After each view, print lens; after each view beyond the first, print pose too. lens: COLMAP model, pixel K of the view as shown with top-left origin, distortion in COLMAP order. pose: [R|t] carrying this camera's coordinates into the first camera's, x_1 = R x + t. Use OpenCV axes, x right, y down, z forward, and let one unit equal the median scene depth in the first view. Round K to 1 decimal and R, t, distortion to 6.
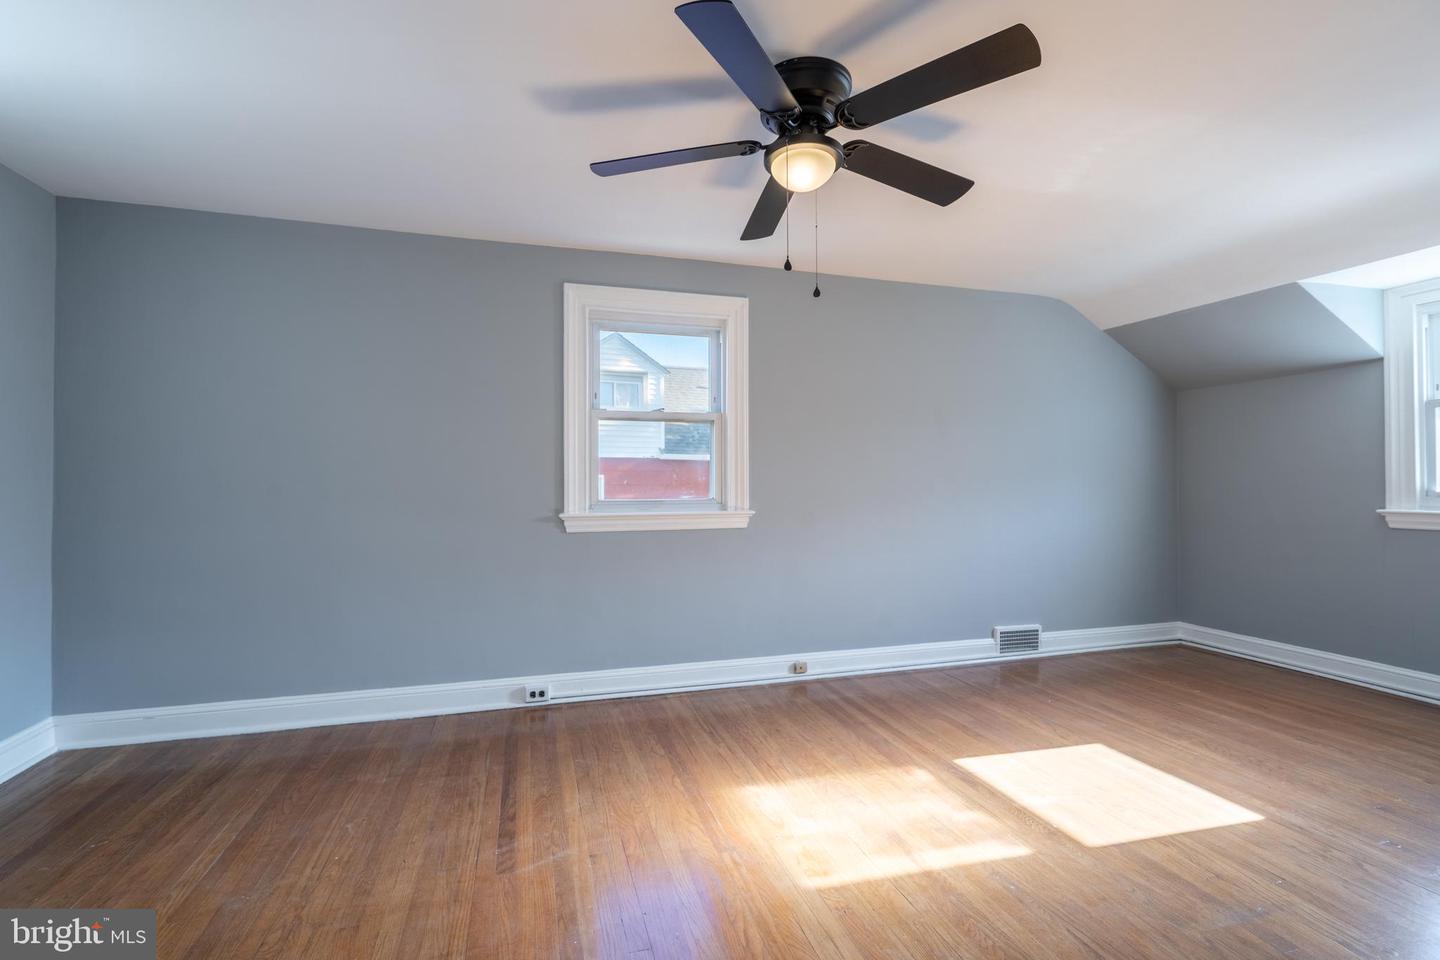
lens RADIAL K [[647.0, 0, 710.9], [0, 647.0, 477.1], [0, 0, 1]] dist [-0.013236, 0.007449]
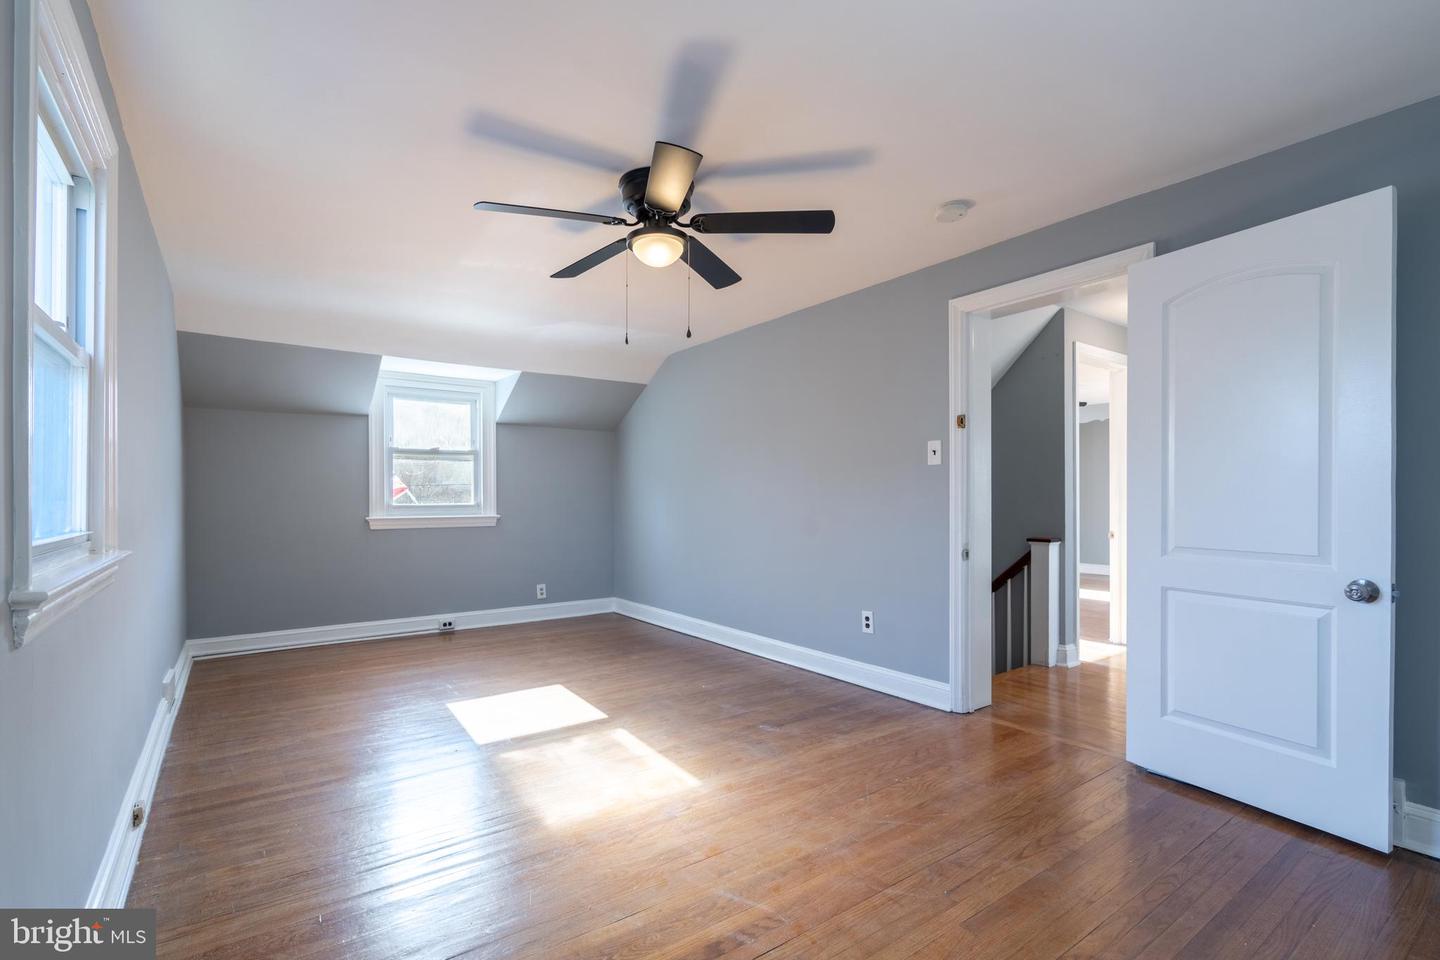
lens RADIAL K [[653.4, 0, 712.6], [0, 653.4, 490.1], [0, 0, 1]] dist [-0.009110, 0.000383]
pose [[-0.334774, 0.015999, 0.942162, -0.673706], [-0.006561, 0.999792, -0.019309, 0.012806], [-0.942275, -0.012646, -0.334600, 0.809051]]
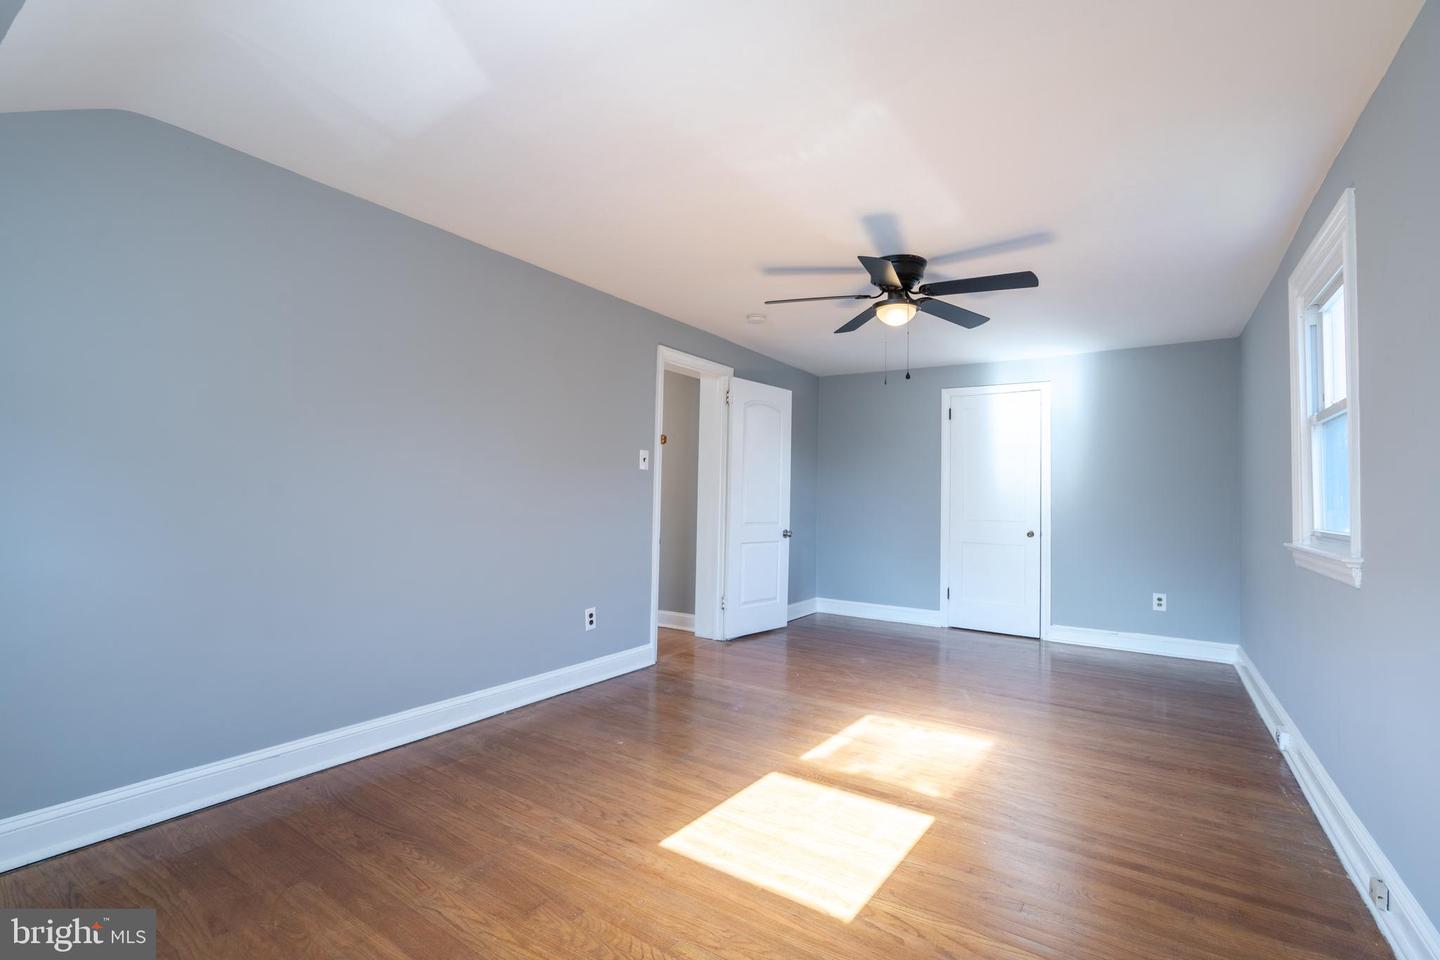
lens RADIAL K [[643.7, 0, 720.0], [0, 643.7, 480.0], [0, 0, 1]] dist [0.001620, 0.000518]
pose [[-0.762216, -0.033394, -0.646461, 0.952407], [-0.013278, 0.999265, -0.035964, 0.013223], [0.647187, -0.018829, -0.762099, 1.200667]]
